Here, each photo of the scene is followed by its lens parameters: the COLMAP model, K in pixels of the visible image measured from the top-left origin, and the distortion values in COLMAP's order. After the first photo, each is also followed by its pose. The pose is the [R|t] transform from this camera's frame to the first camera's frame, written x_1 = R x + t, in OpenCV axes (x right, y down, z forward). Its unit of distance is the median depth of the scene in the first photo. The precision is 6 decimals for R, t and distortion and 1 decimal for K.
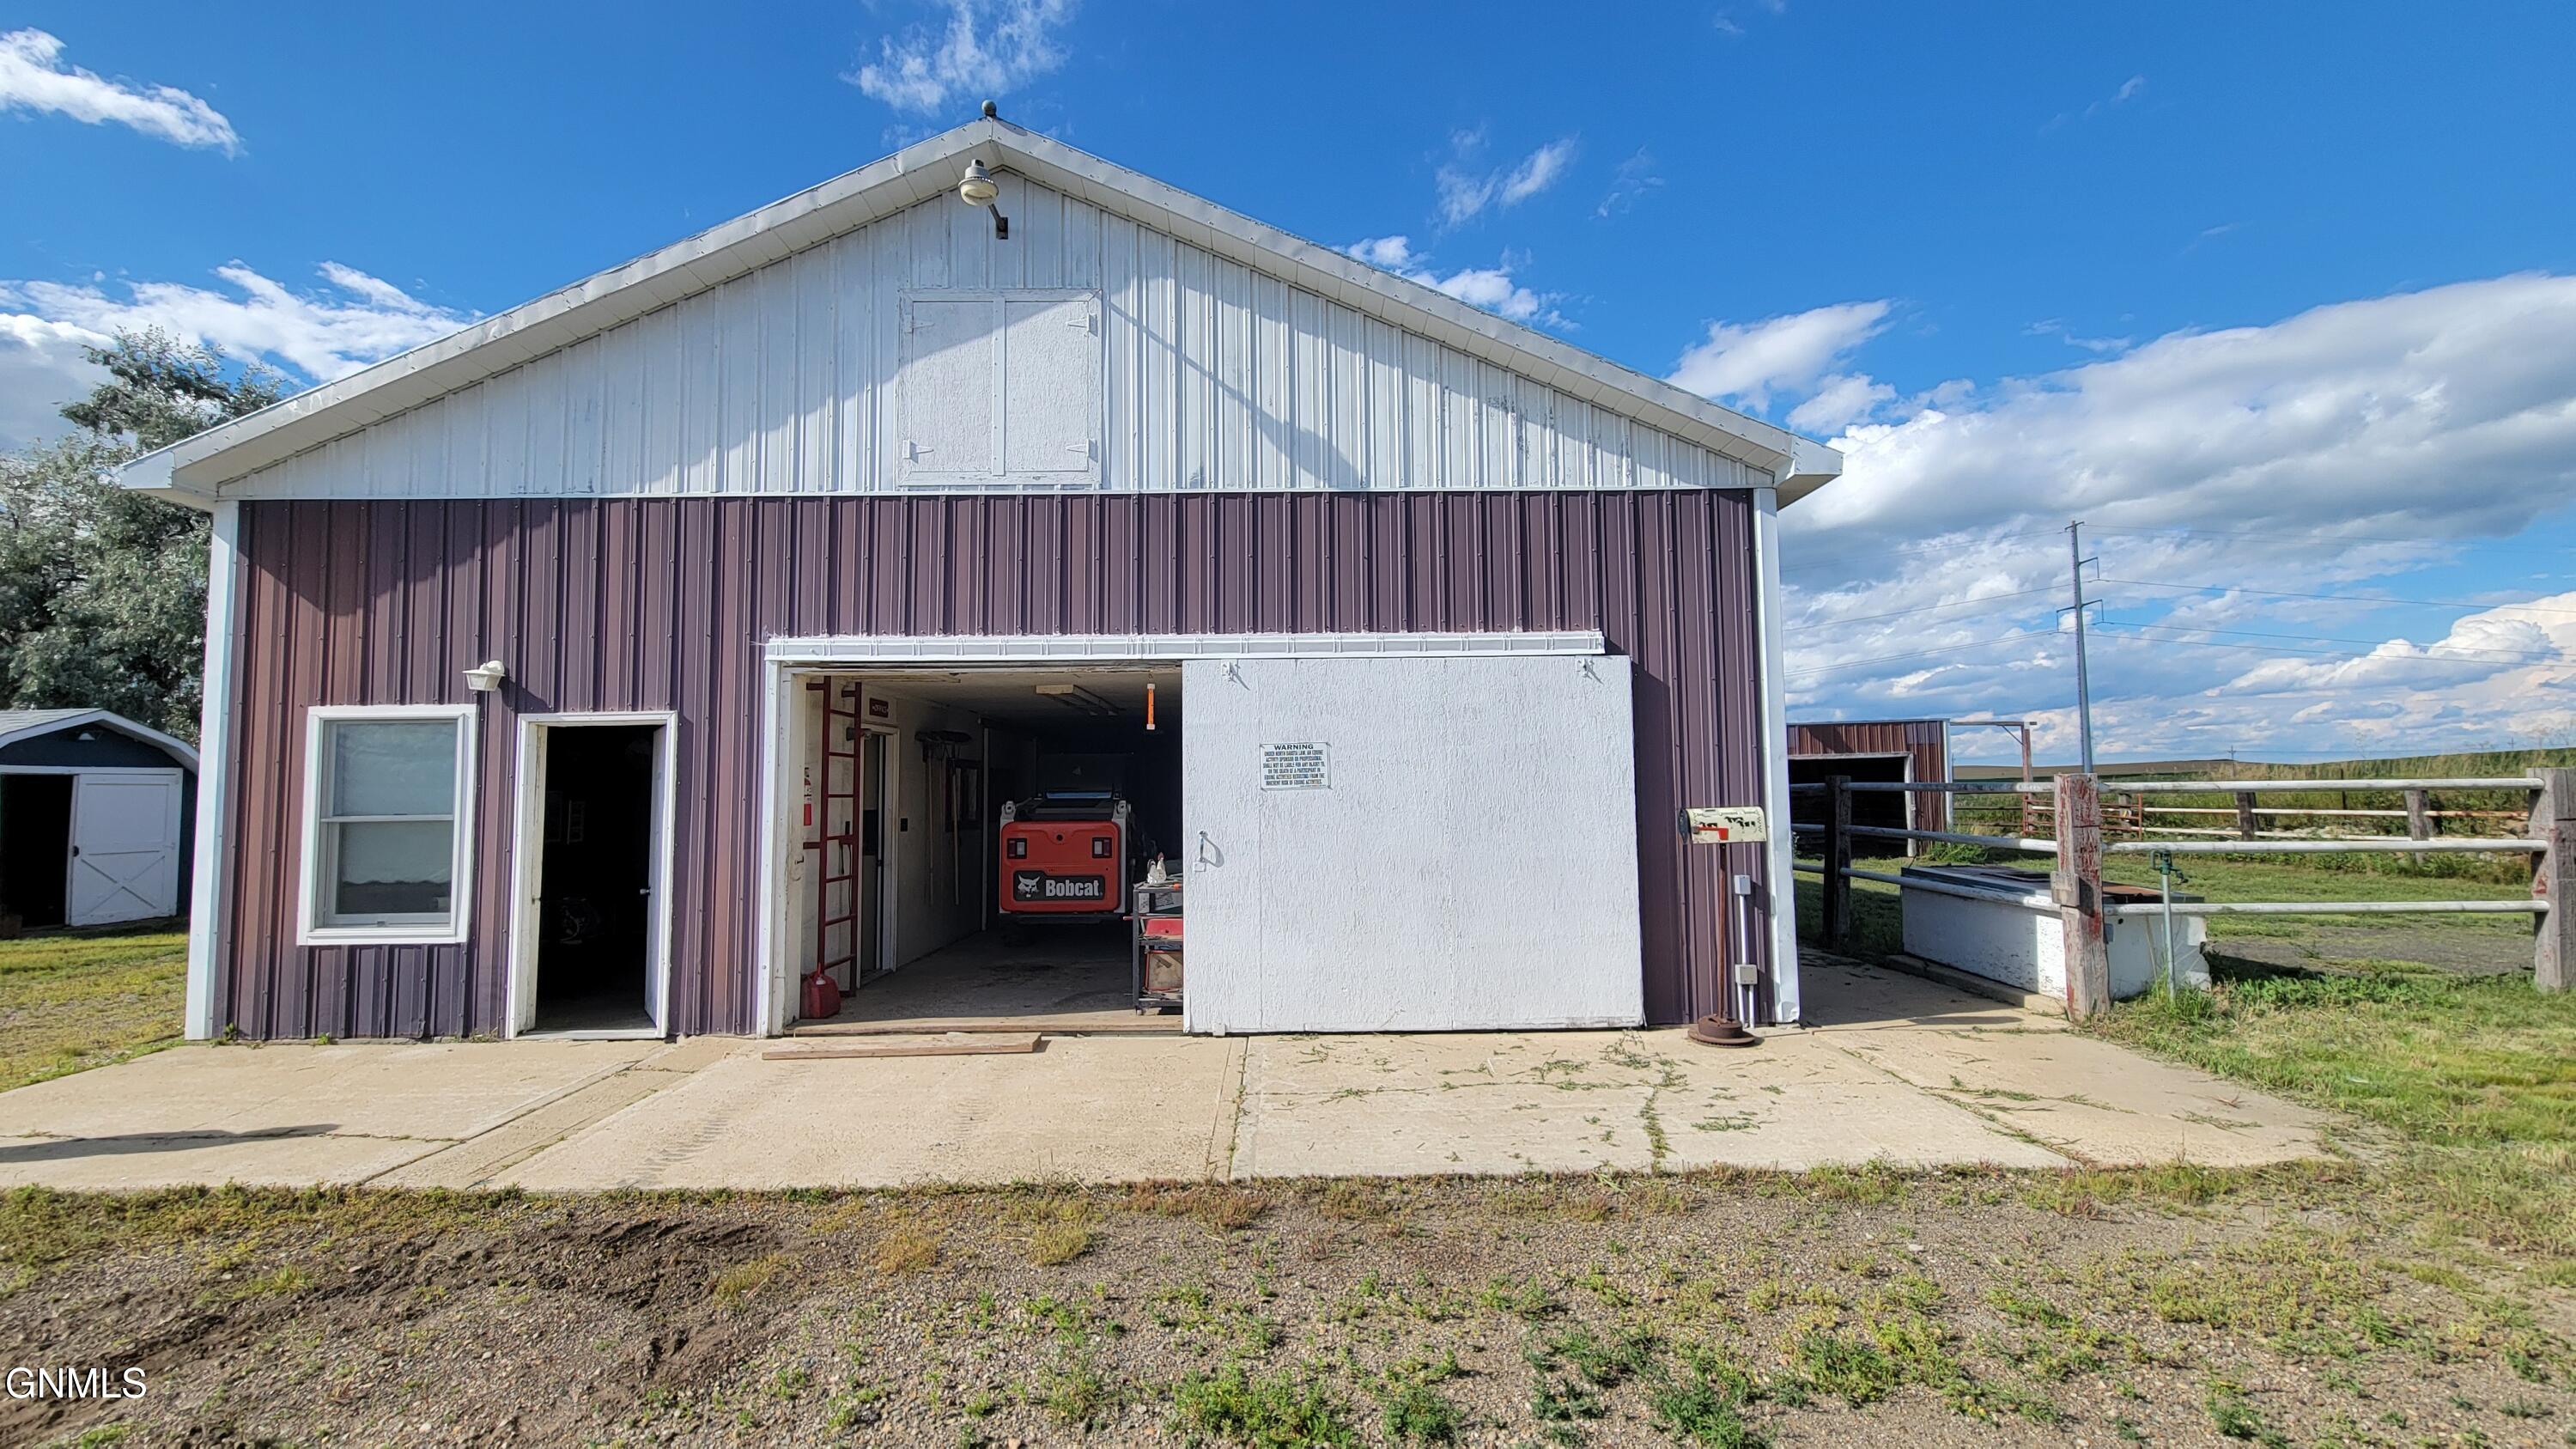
lens RADIAL K [[1052.9, 0, 1288.0], [0, 1052.9, 724.5], [0, 0, 1]] dist [0.002366, -0.002737]
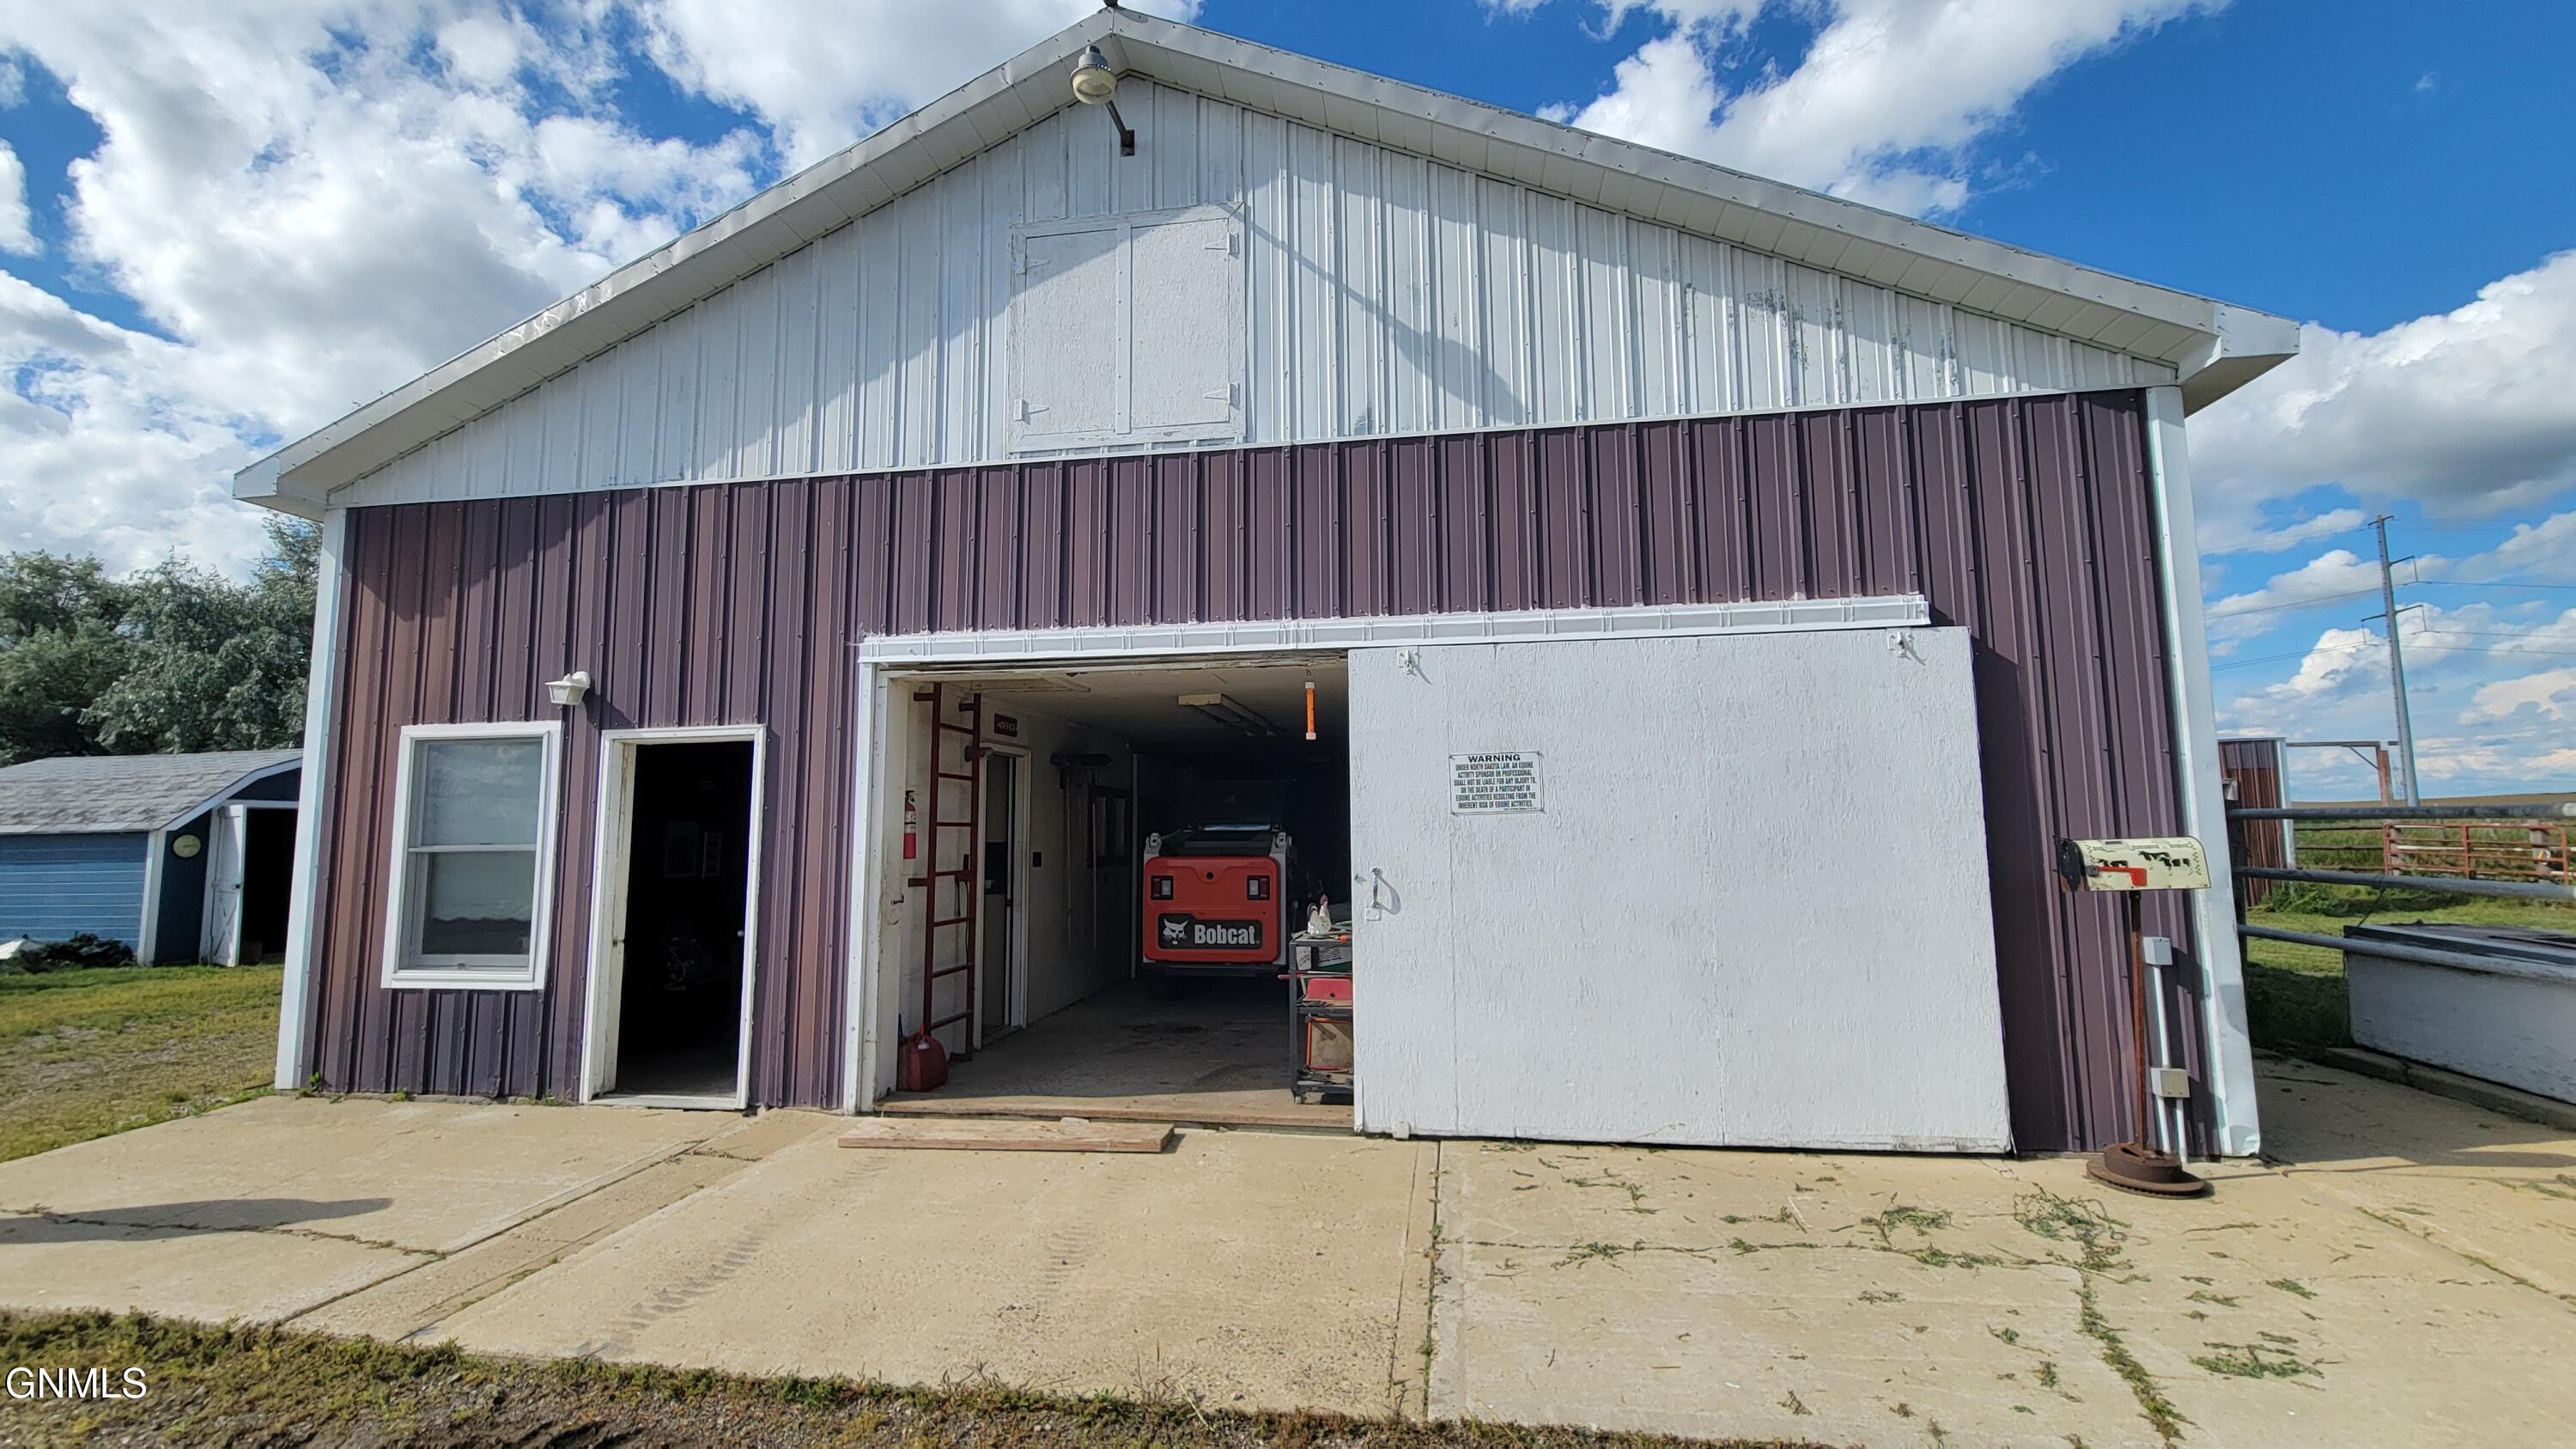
lens RADIAL K [[1049.0, 0, 1292.6], [0, 1049.0, 721.6], [0, 0, 1]] dist [-0.000505, -0.000455]
pose [[0.987557, -0.015492, -0.156496, -0.018954], [0.009263, 0.999138, -0.040454, 0.023835], [0.156988, 0.038501, 0.986850, 0.221397]]
